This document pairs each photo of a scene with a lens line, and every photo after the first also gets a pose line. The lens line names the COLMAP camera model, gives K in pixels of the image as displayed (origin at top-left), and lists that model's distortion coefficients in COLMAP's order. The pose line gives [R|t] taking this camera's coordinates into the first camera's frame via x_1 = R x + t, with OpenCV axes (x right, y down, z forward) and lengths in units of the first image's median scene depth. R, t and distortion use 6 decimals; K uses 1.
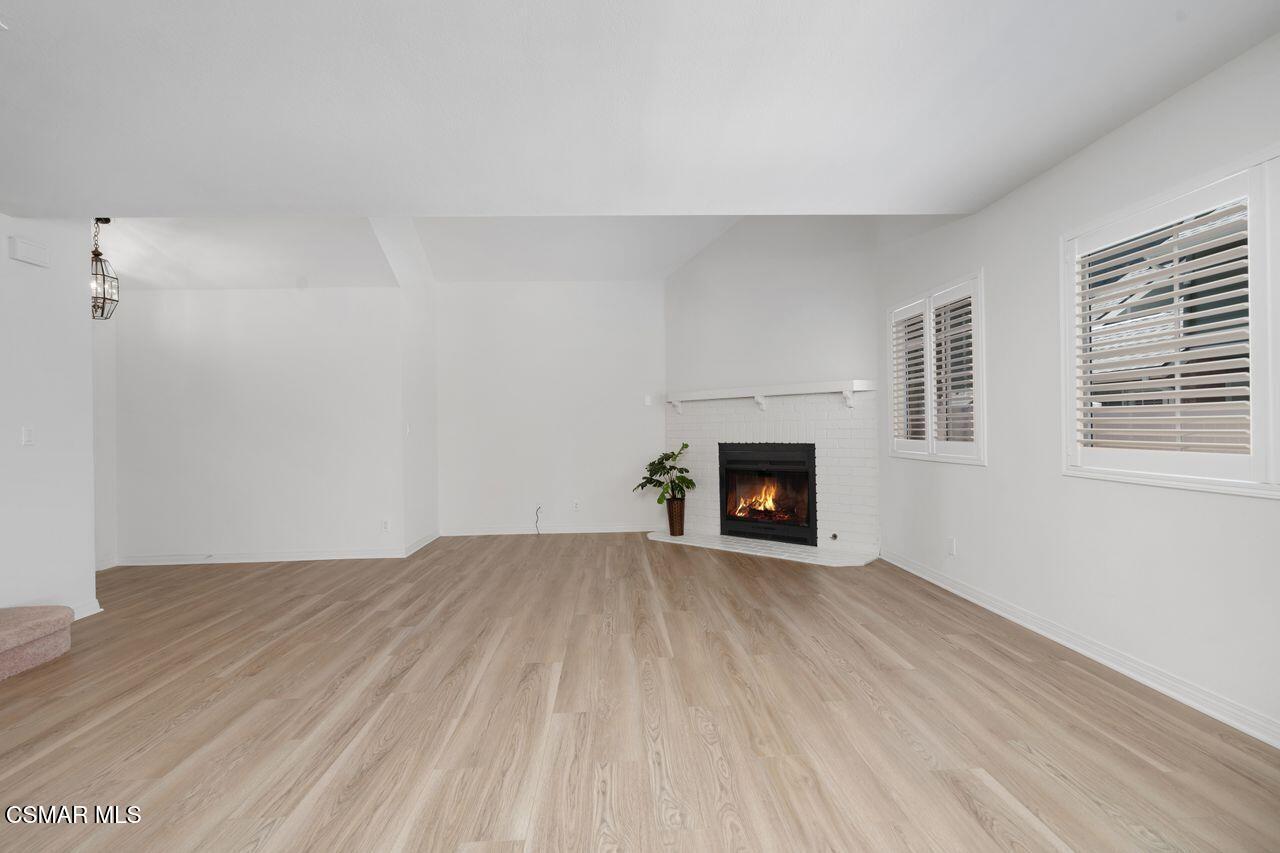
lens RADIAL K [[590.0, 0, 634.0], [0, 590.0, 430.0], [0, 0, 1]] dist [0.001729, 0.001182]
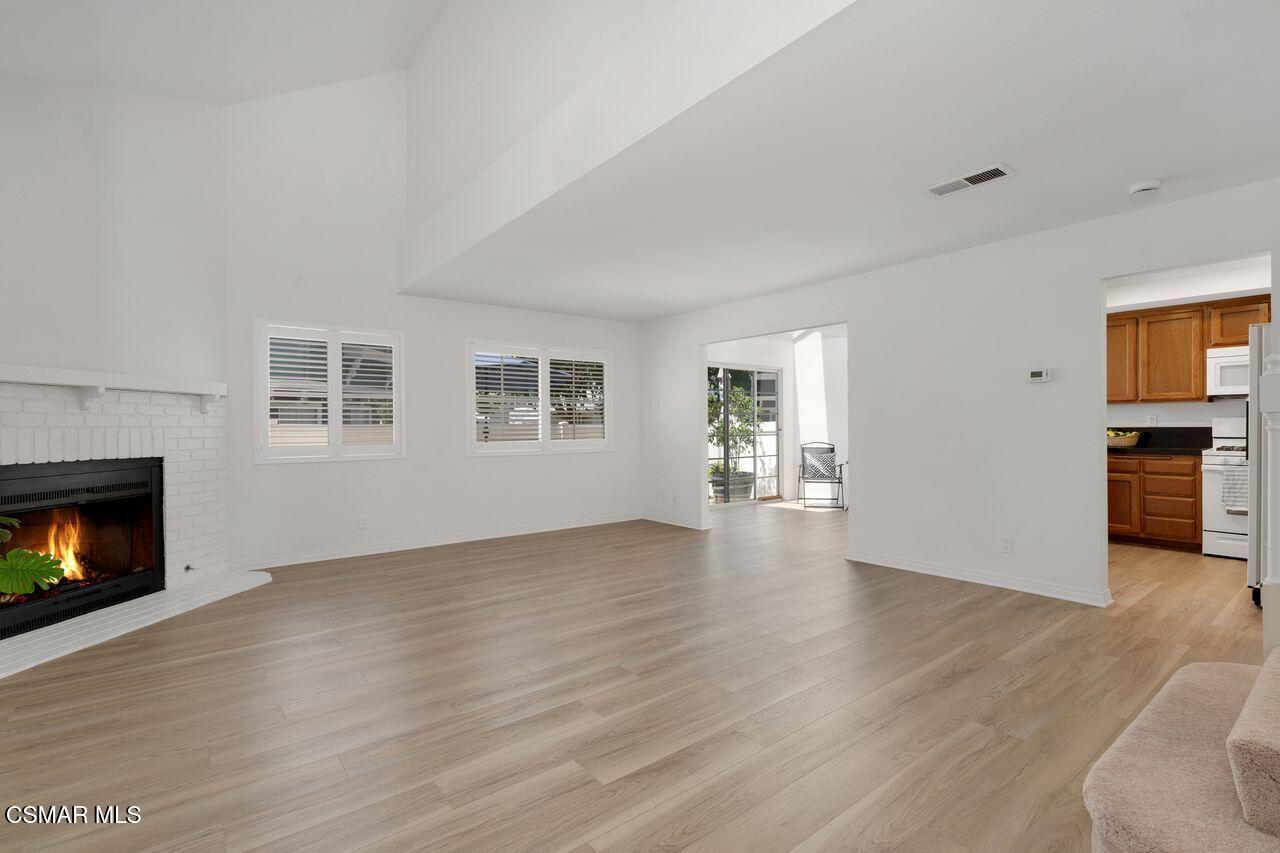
lens RADIAL K [[590.0, 0, 638.0], [0, 590.0, 426.2], [0, 0, 1]] dist [0.001729, 0.001182]
pose [[-0.599294, 0.029359, 0.799990, -0.678839], [0.022662, 0.999549, -0.019706, 0.011764], [-0.800208, 0.006319, -0.599689, 0.946836]]
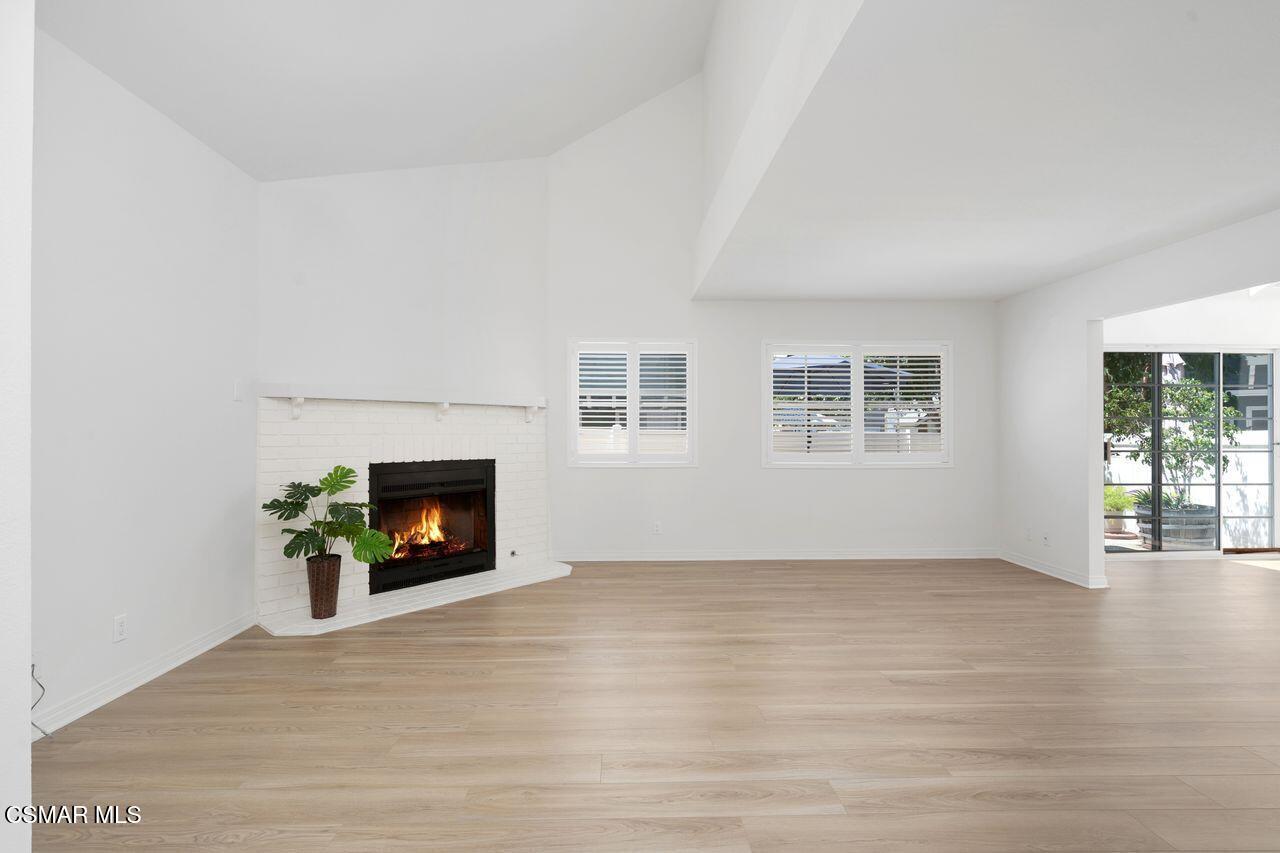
lens RADIAL K [[590.0, 0, 634.7], [0, 590.0, 425.2], [0, 0, 1]] dist [0.001729, 0.001182]
pose [[-0.010443, 0.036538, 0.999278, -0.621767], [0.000447, 0.999332, -0.036536, 0.003343], [-0.999945, 0.000065, -0.010453, 0.772437]]
